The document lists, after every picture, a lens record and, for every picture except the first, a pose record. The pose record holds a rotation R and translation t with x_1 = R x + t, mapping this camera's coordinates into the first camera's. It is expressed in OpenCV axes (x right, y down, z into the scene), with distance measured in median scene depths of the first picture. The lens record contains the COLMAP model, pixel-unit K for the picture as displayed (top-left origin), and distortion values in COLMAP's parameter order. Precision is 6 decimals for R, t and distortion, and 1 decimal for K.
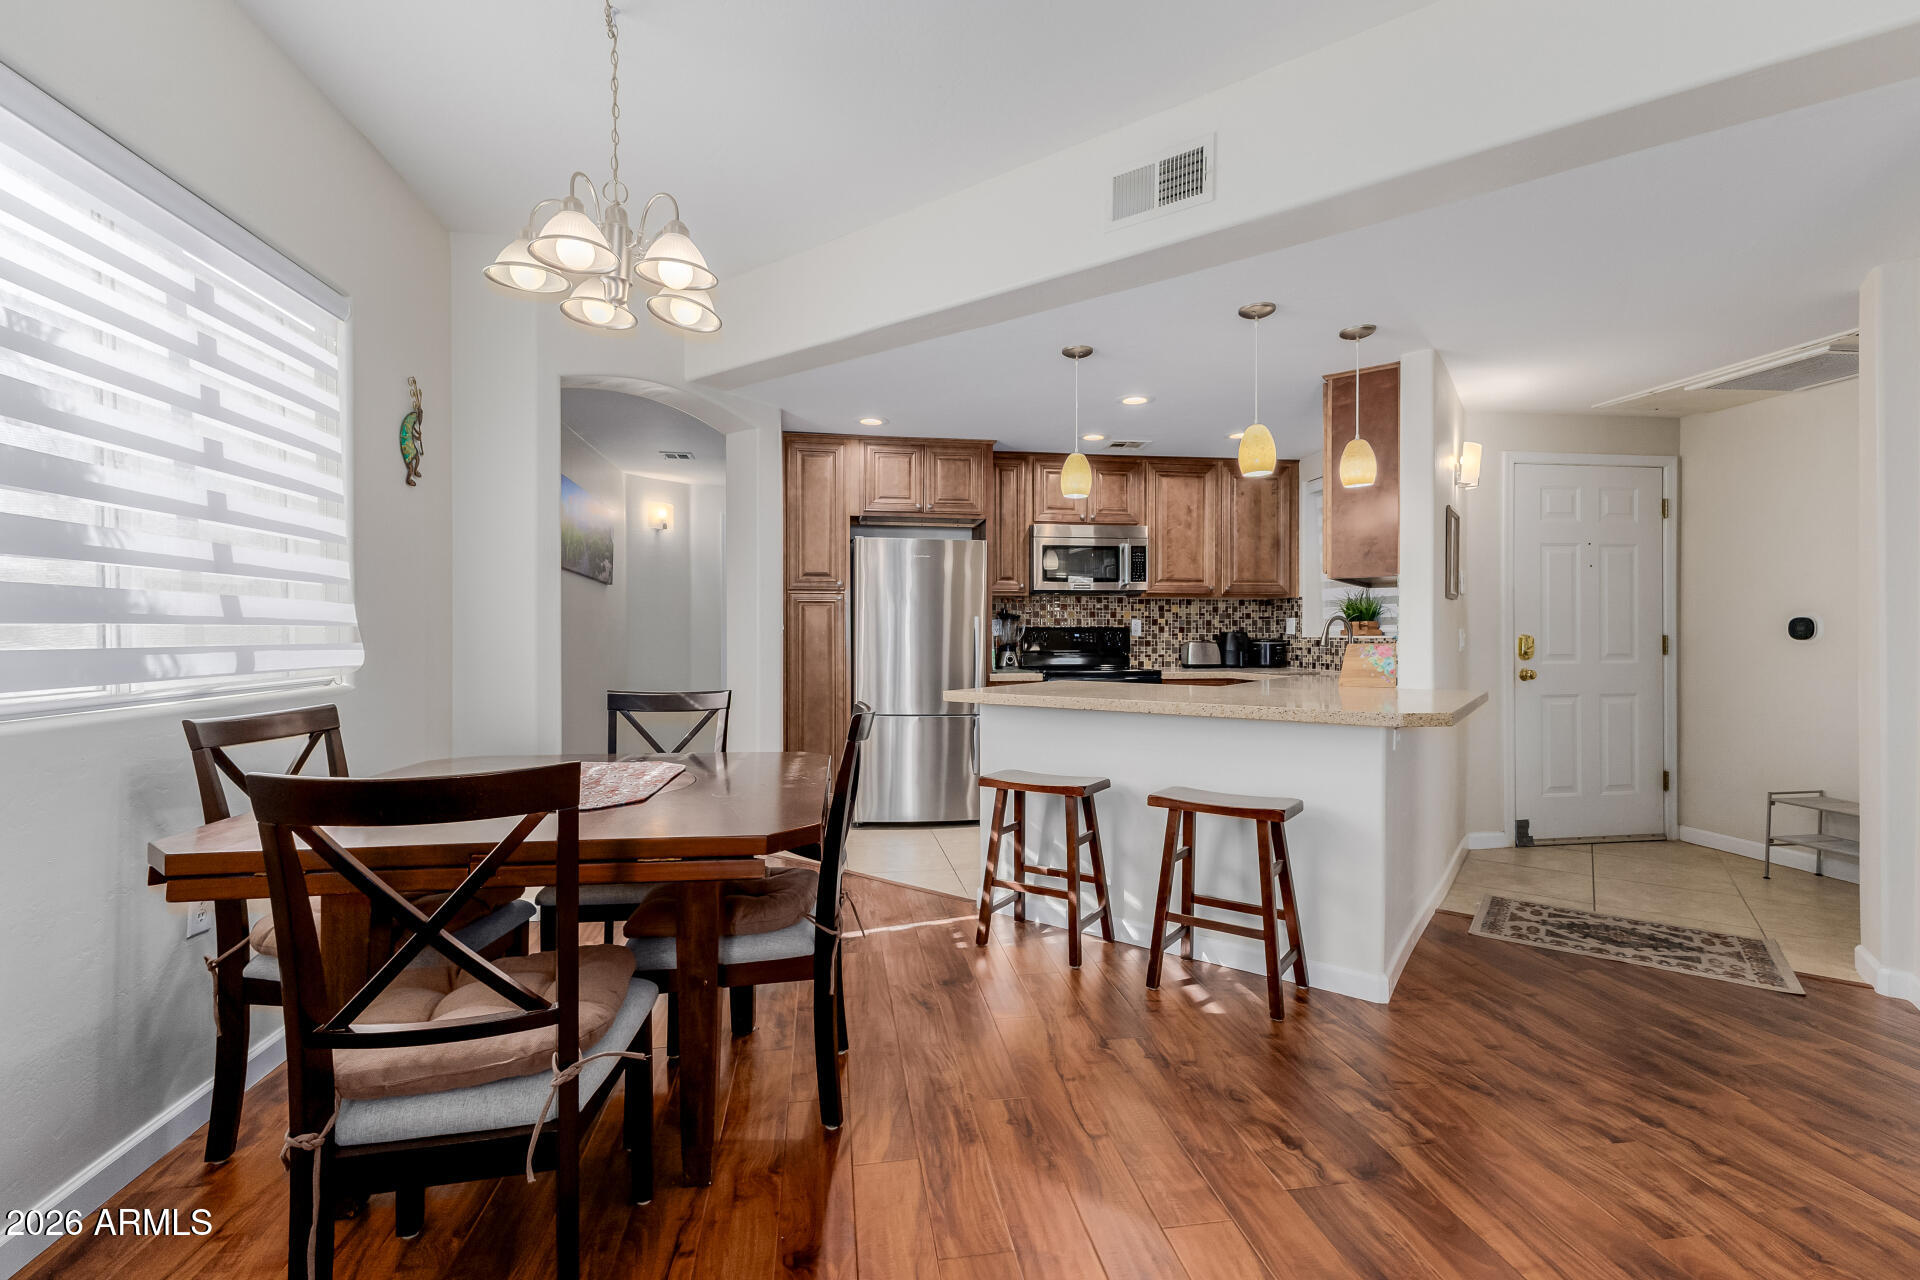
lens RADIAL K [[838.1, 0, 965.1], [0, 838.1, 633.8], [0, 0, 1]] dist [0.019321, 0.000095]
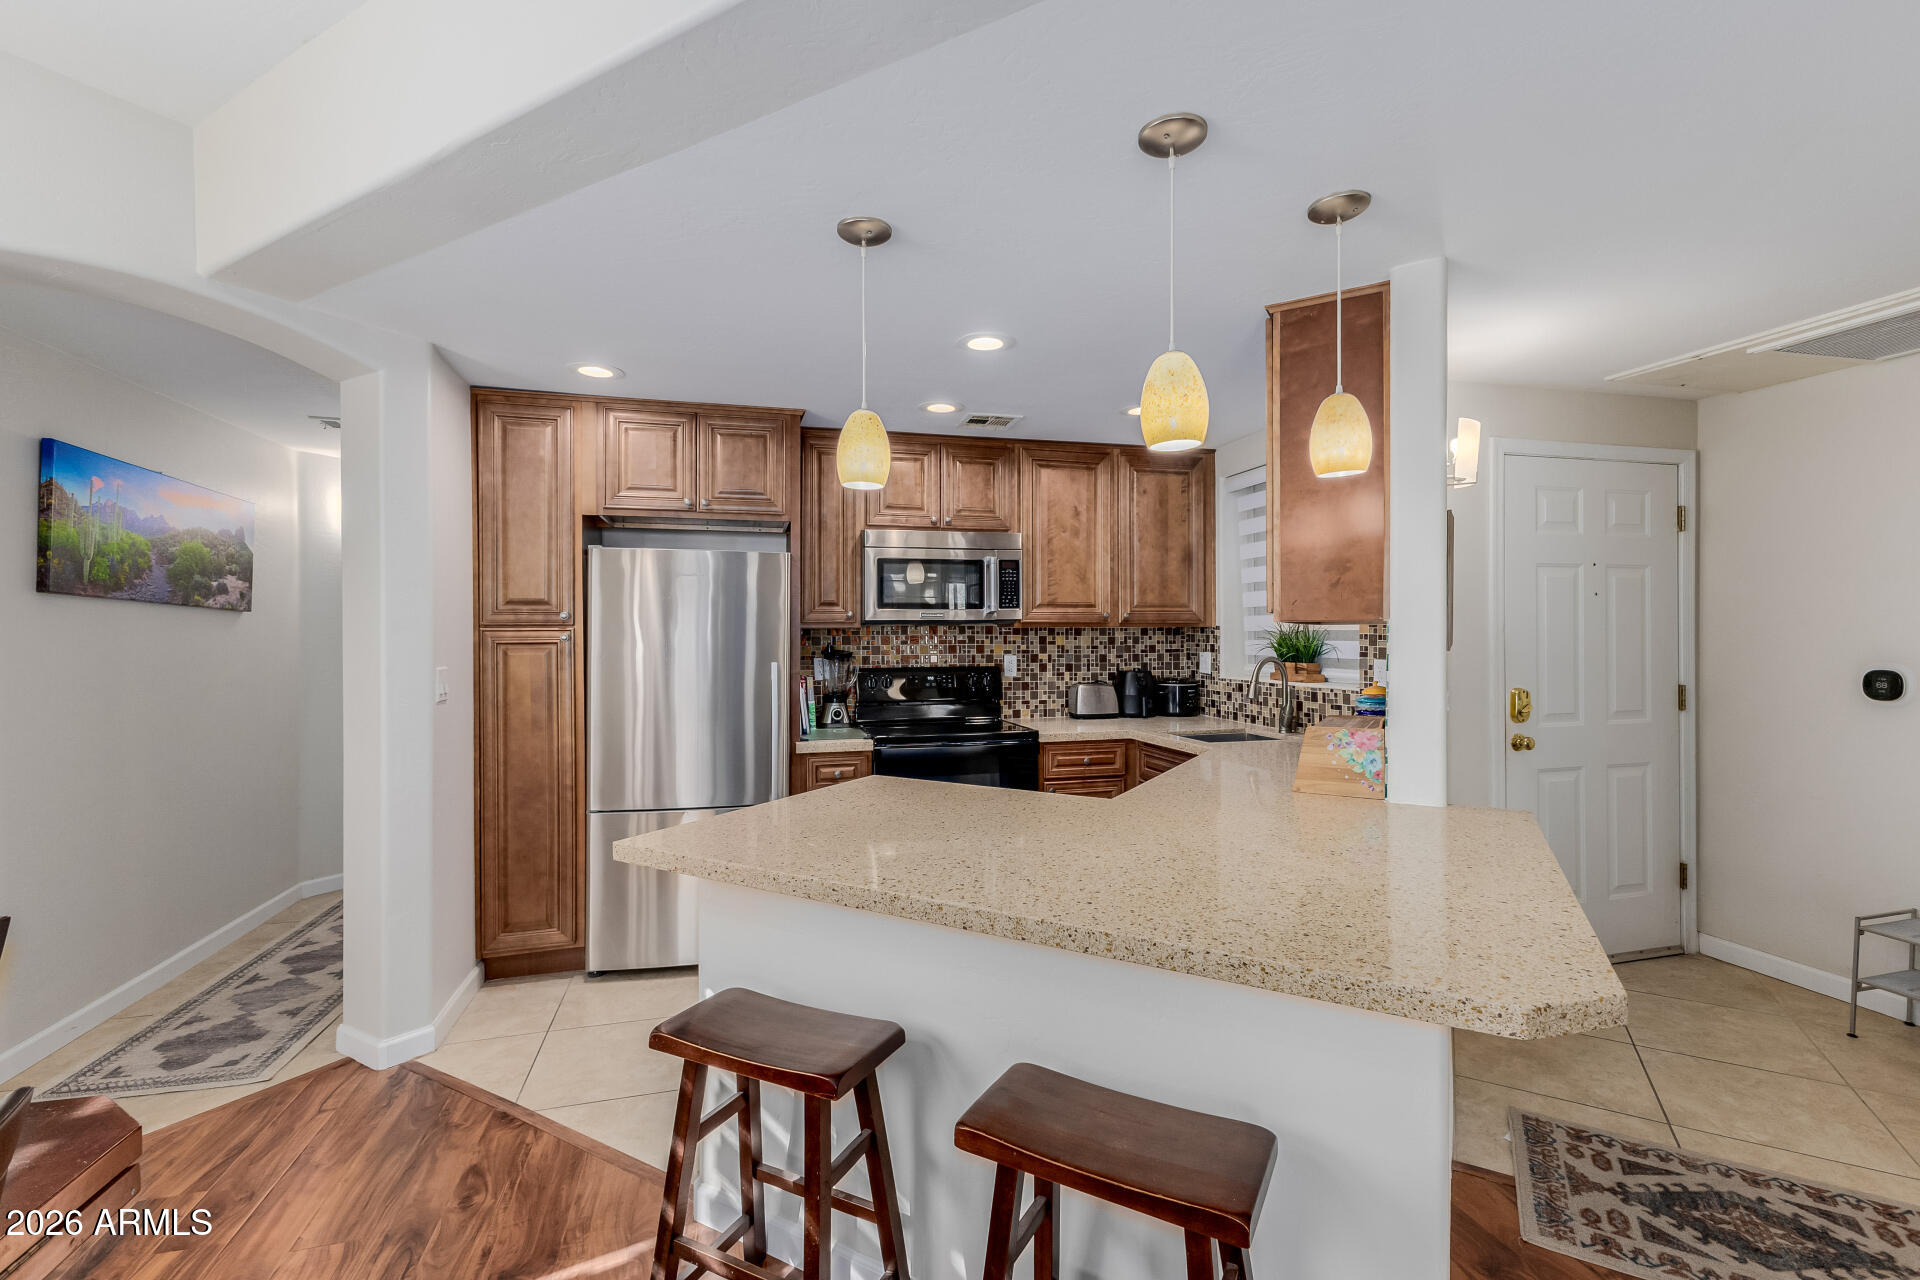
lens RADIAL K [[833.7, 0, 964.0], [0, 833.7, 634.8], [0, 0, 1]] dist [0.007675, -0.000590]
pose [[0.994261, -0.004503, 0.106888, 0.094006], [0.004260, 0.999988, 0.002502, -0.043502], [-0.106898, -0.002032, 0.994268, 0.291030]]
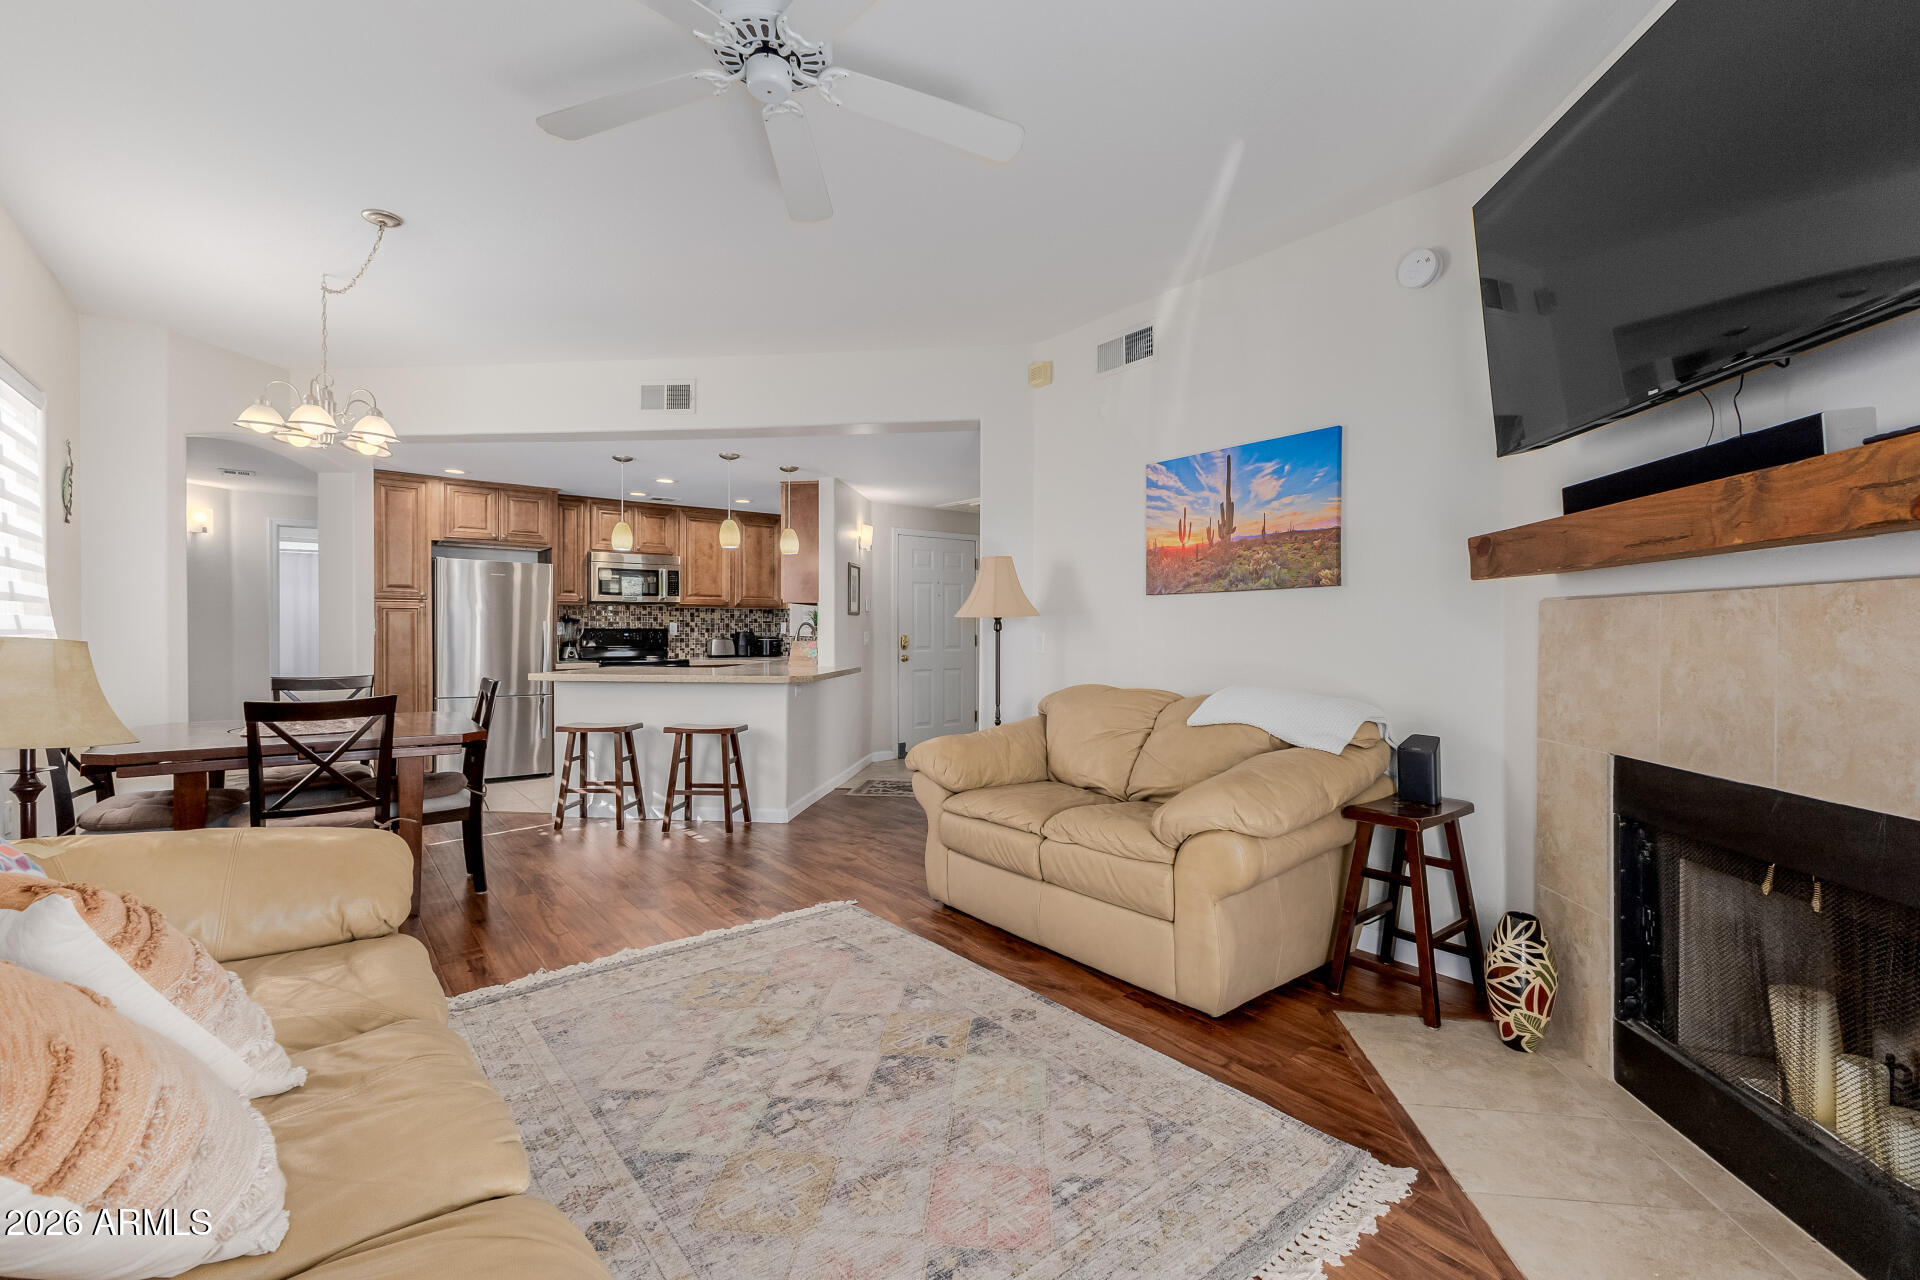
lens RADIAL K [[815.8, 0, 960.0], [0, 815.8, 640.0], [0, 0, 1]] dist [0.002648, 0.000169]
pose [[0.872296, -0.003368, 0.488967, -0.043997], [-0.004238, 0.999887, 0.014448, -0.011798], [-0.488960, -0.014675, 0.872183, -0.444991]]
